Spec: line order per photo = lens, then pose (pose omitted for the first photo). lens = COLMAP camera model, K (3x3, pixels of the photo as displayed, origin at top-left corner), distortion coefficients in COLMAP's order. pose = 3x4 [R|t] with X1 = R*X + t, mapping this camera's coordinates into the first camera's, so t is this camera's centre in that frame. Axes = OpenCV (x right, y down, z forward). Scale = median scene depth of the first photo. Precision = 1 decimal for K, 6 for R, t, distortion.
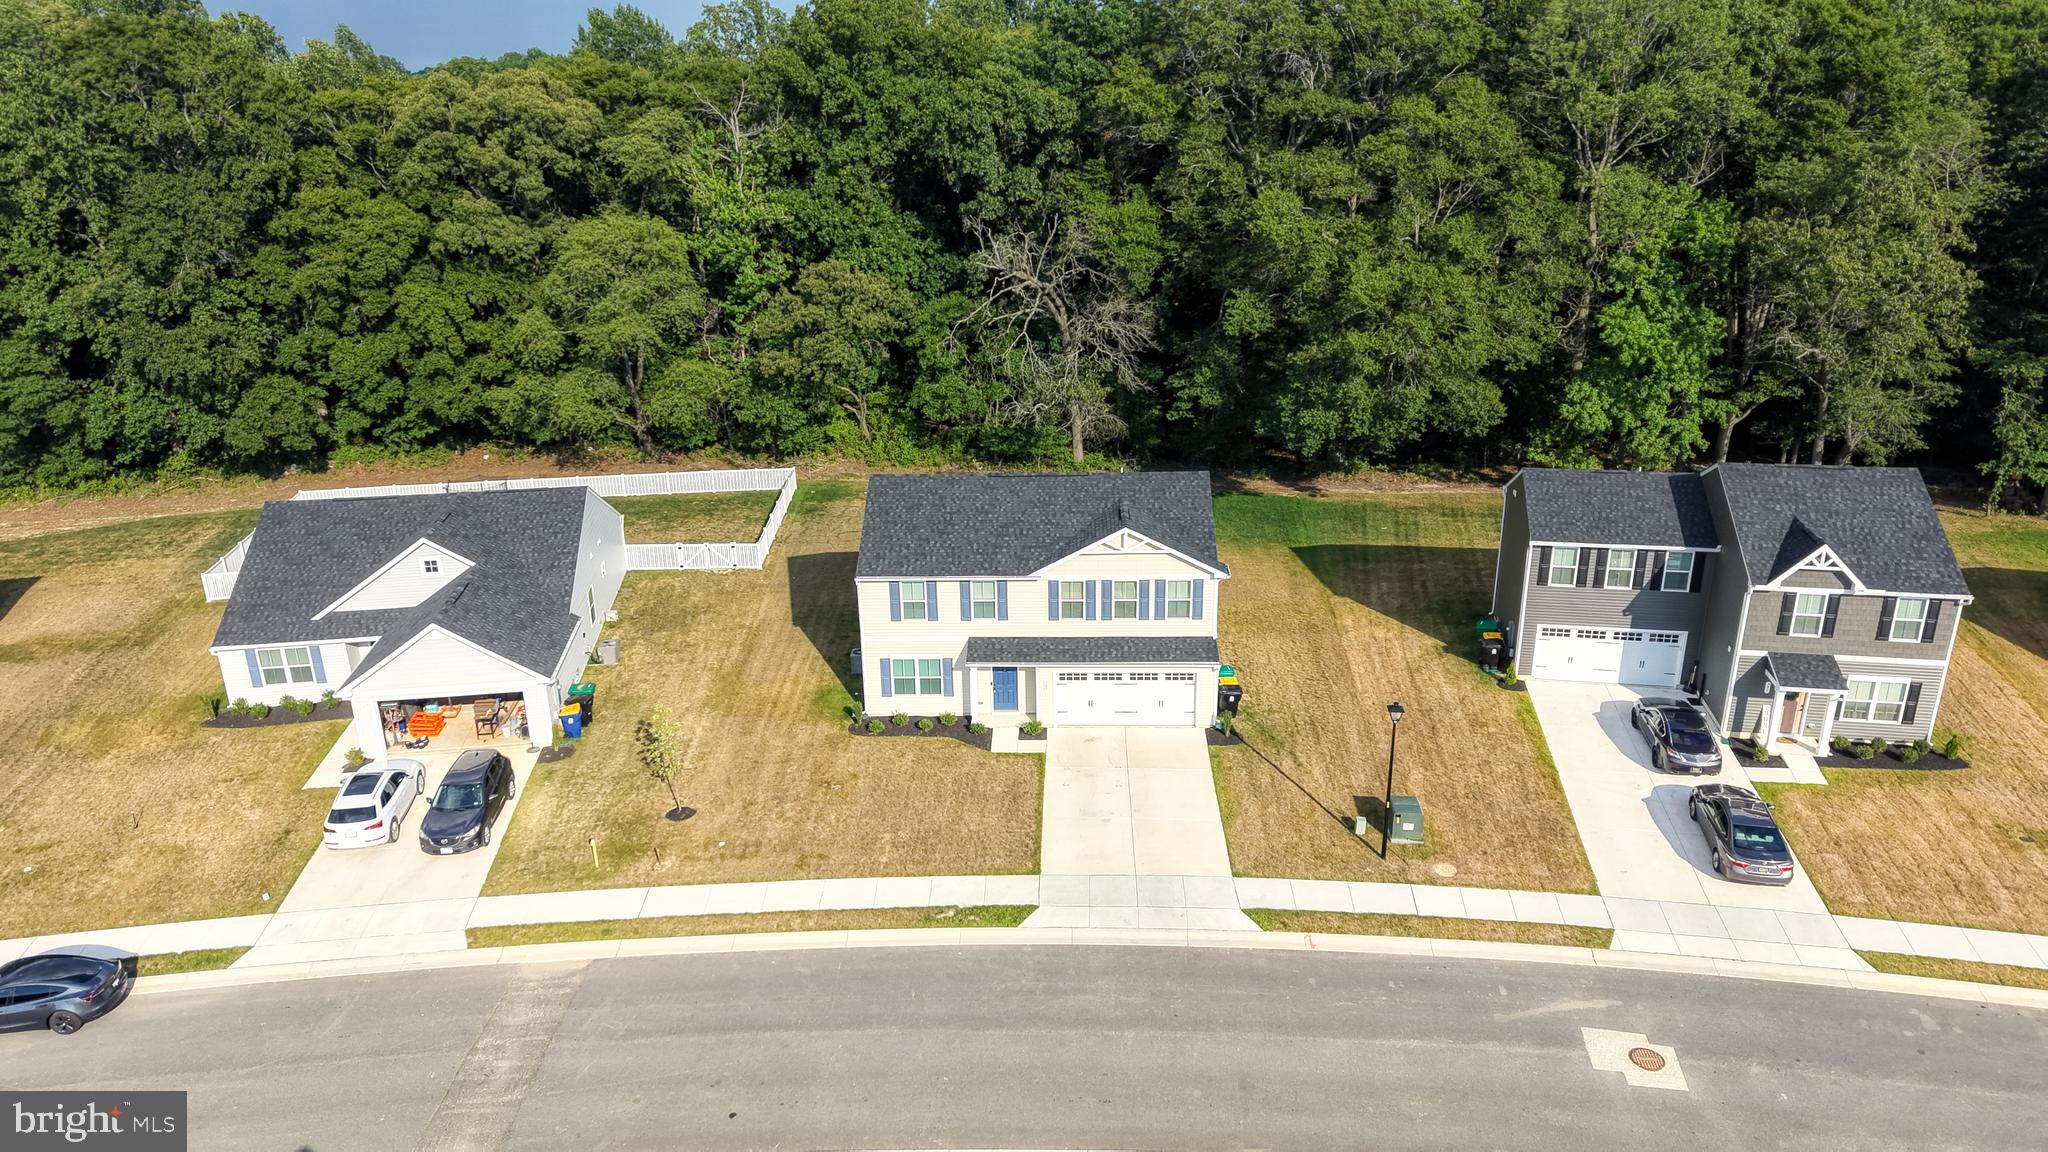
lens RADIAL K [[1356.6, 0, 1019.9], [0, 1356.6, 533.5], [0, 0, 1]] dist [0.046627, -0.047134]
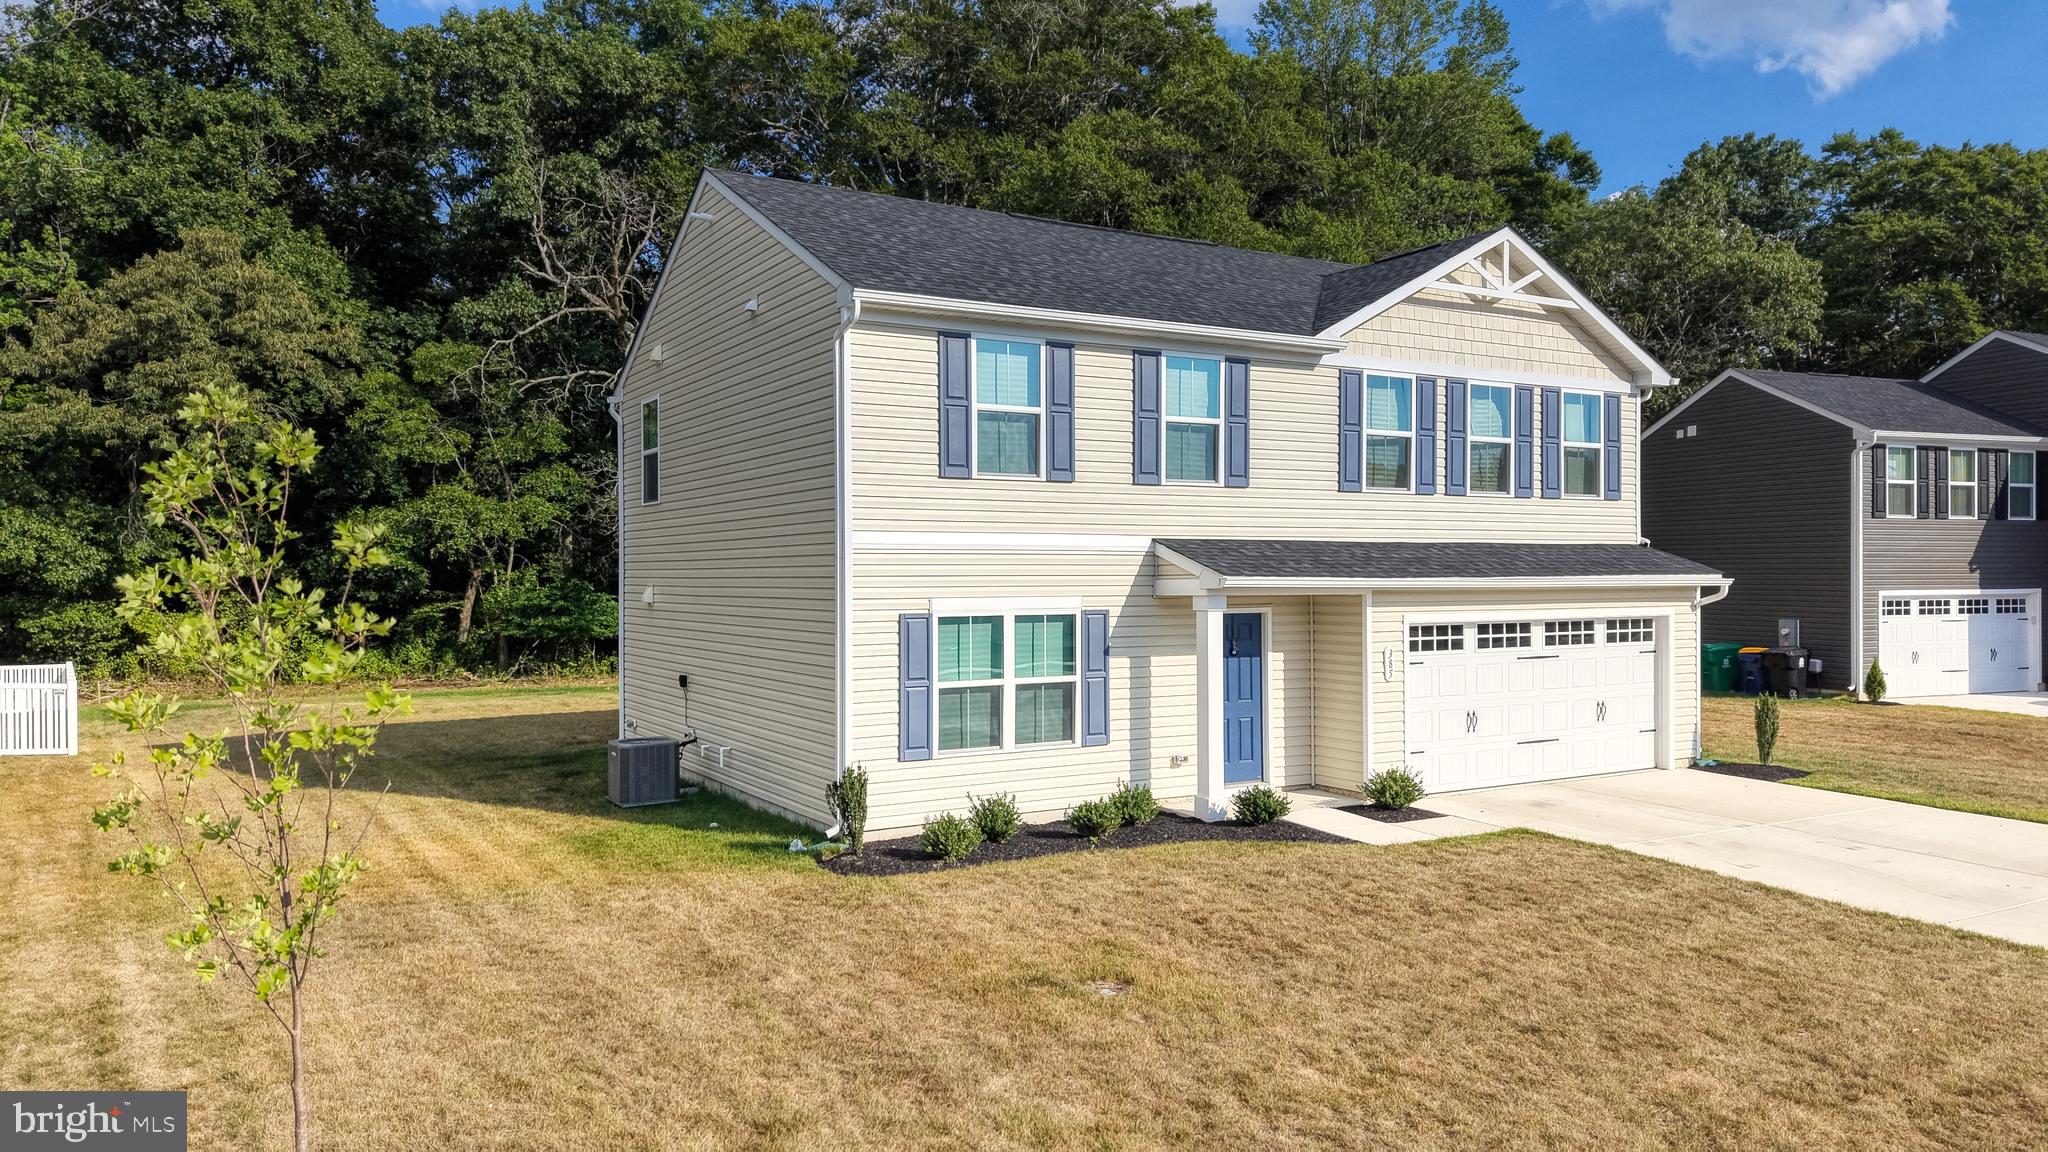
lens RADIAL K [[1356.6, 0, 1008.0], [0, 1356.6, 563.9], [0, 0, 1]] dist [0.046627, -0.047134]
pose [[0.852085, 0.015536, 0.523172, -0.237459], [0.152291, 0.948954, -0.276214, 0.166508], [-0.500758, 0.315032, 0.806224, 0.761266]]
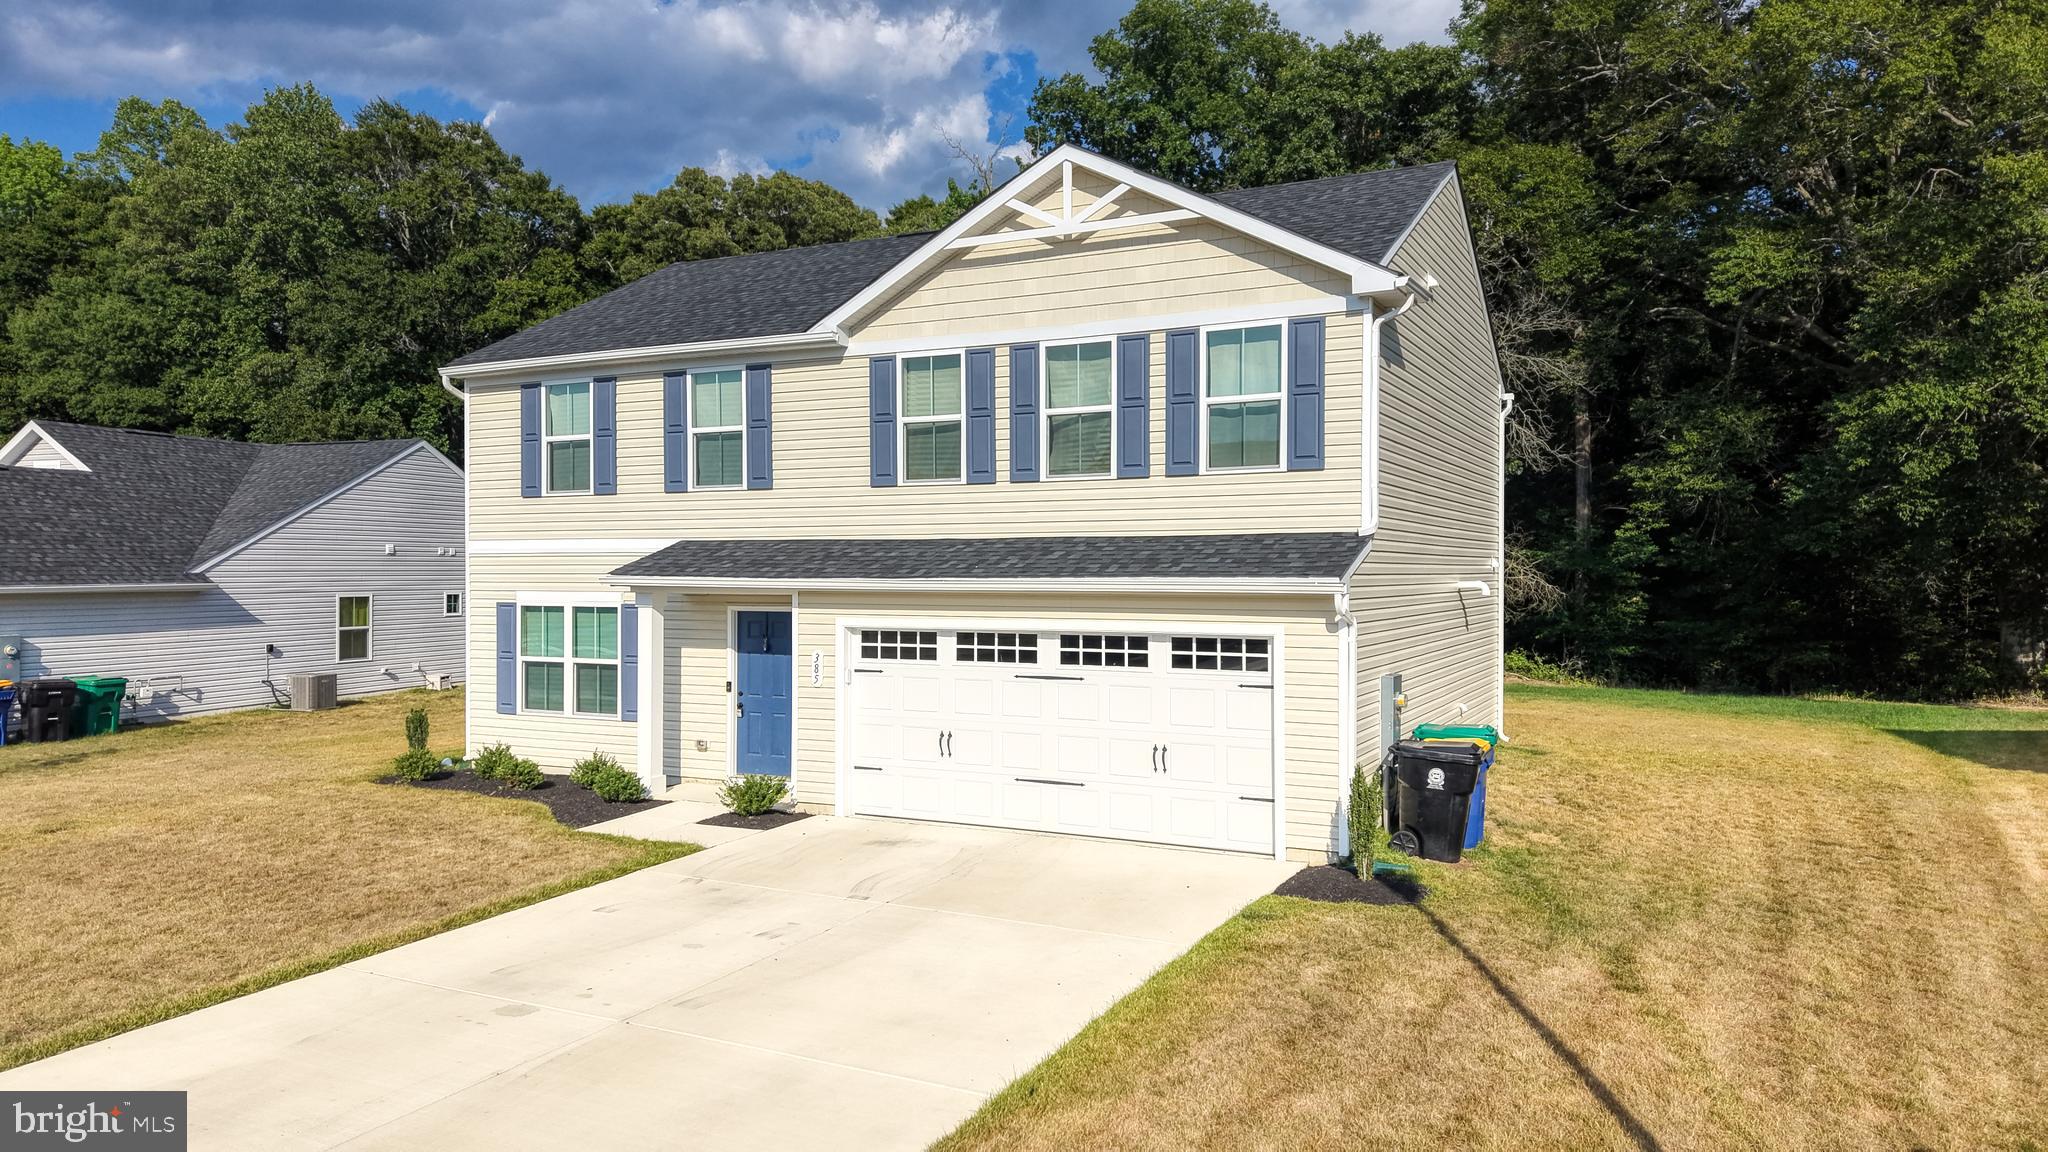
lens RADIAL K [[1356.6, 0, 1022.4], [0, 1356.6, 580.1], [0, 0, 1]] dist [0.046627, -0.047134]
pose [[0.907420, 0.016287, -0.419910, 0.196193], [-0.141236, 0.952941, -0.268247, 0.170208], [0.395780, 0.302718, 0.867018, 0.729686]]
